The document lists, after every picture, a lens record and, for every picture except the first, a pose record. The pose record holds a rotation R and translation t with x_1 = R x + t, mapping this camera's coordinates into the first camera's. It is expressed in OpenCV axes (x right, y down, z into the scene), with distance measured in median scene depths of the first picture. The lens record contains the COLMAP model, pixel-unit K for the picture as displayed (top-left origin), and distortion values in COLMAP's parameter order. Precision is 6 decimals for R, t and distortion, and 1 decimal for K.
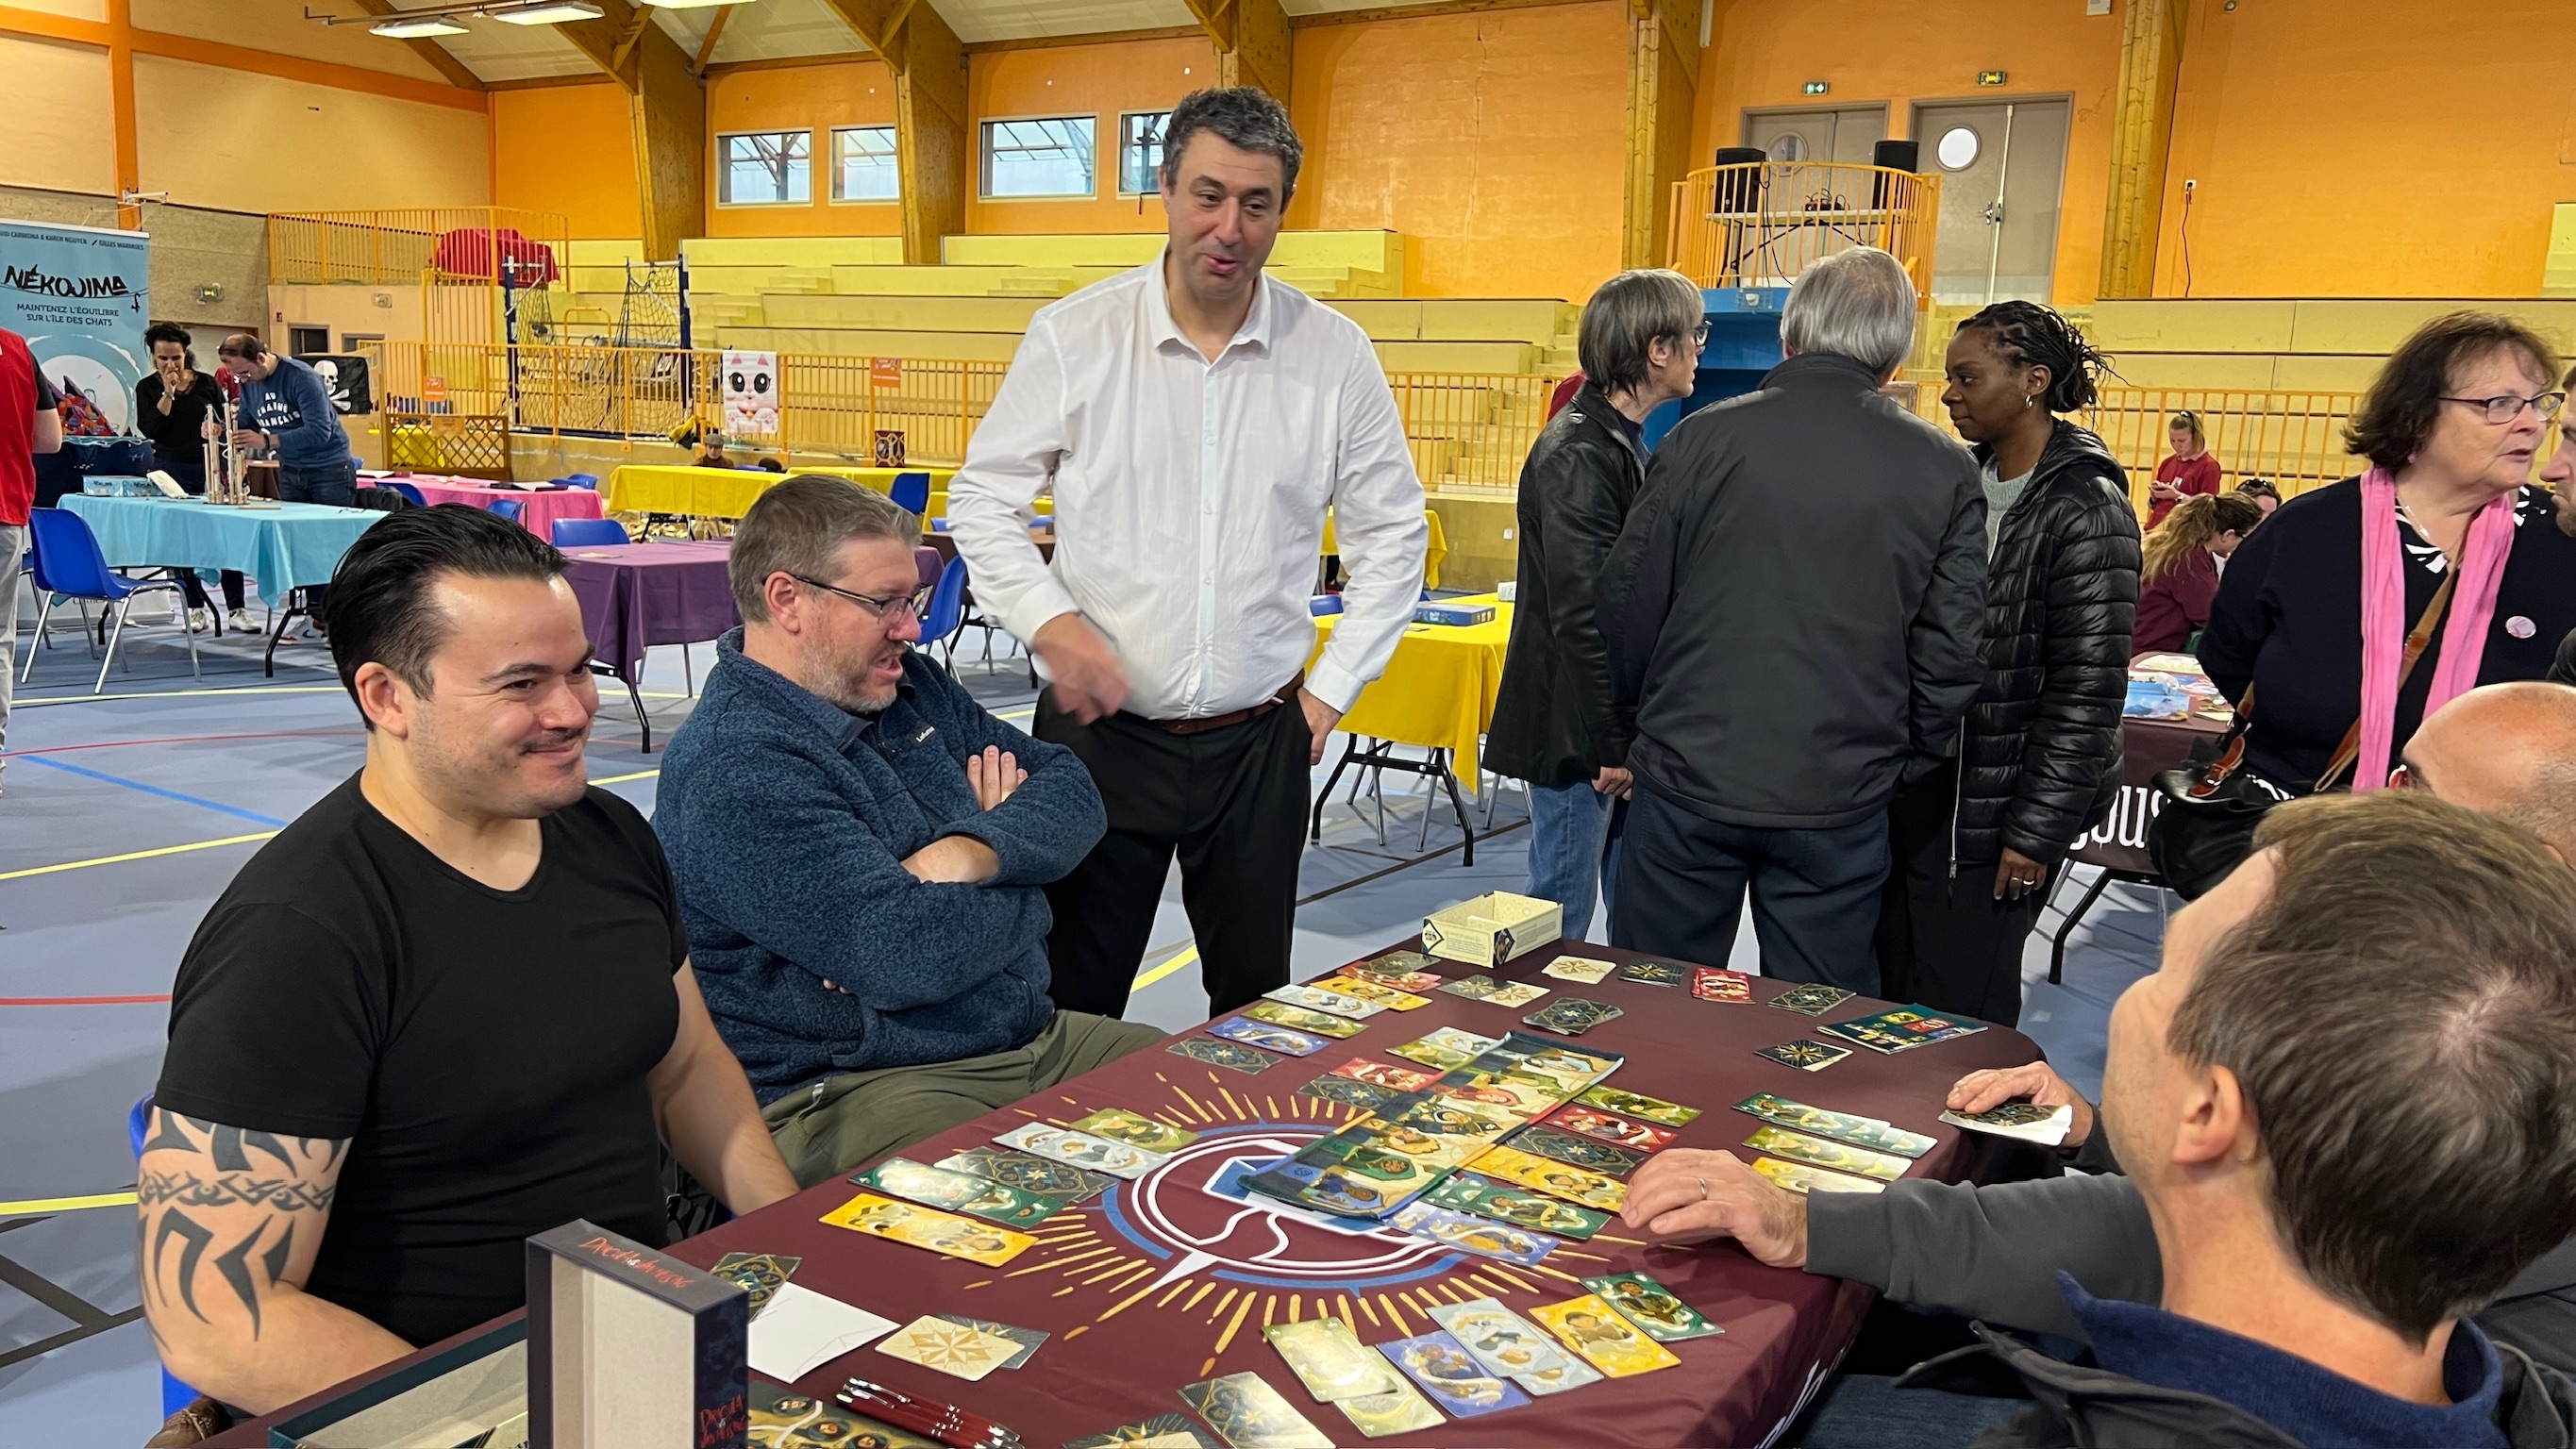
lens RADIAL K [[1954.5, 0, 1286.0], [0, 1954.5, 736.9], [0, 0, 1]] dist [0.050846, -0.053760]
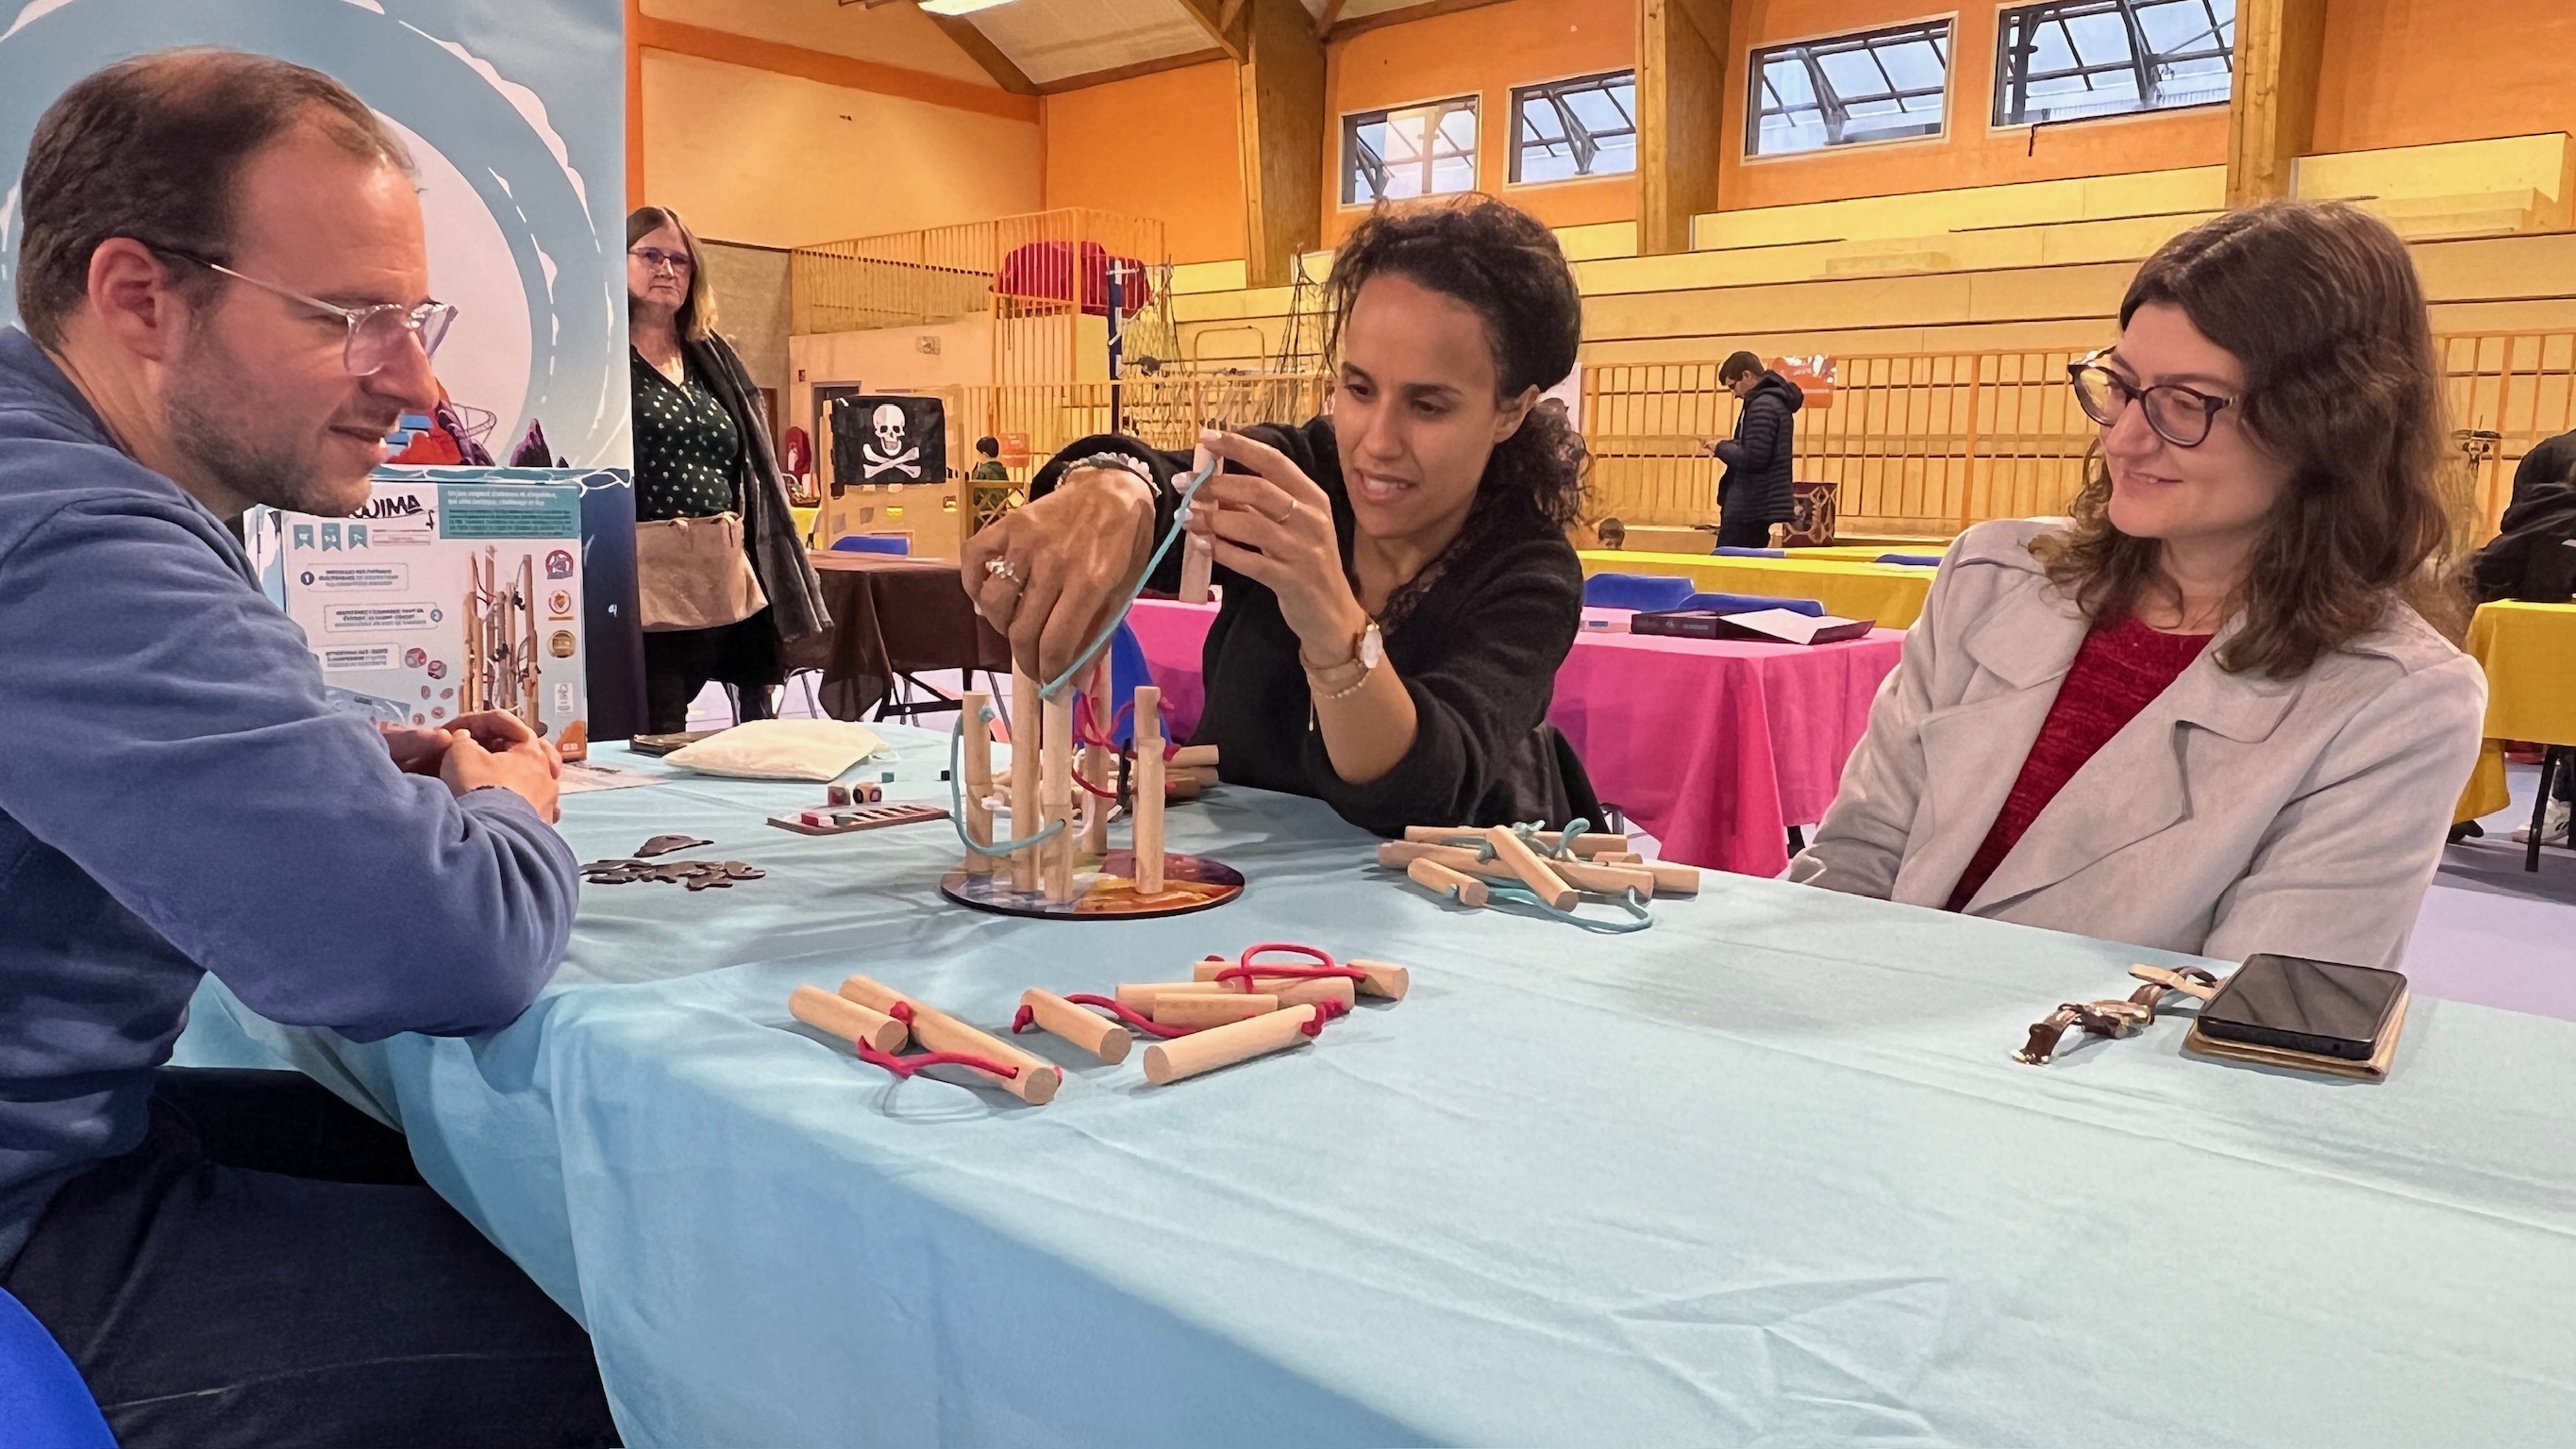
lens RADIAL K [[1867.5, 0, 1309.1], [0, 1867.5, 729.8], [0, 0, 1]] dist [-0.001438, -0.005352]
pose [[0.983433, -0.000160, -0.181270, -0.198178], [-0.006747, 0.999274, -0.037485, -0.049240], [0.181145, 0.038087, 0.982719, 0.348548]]
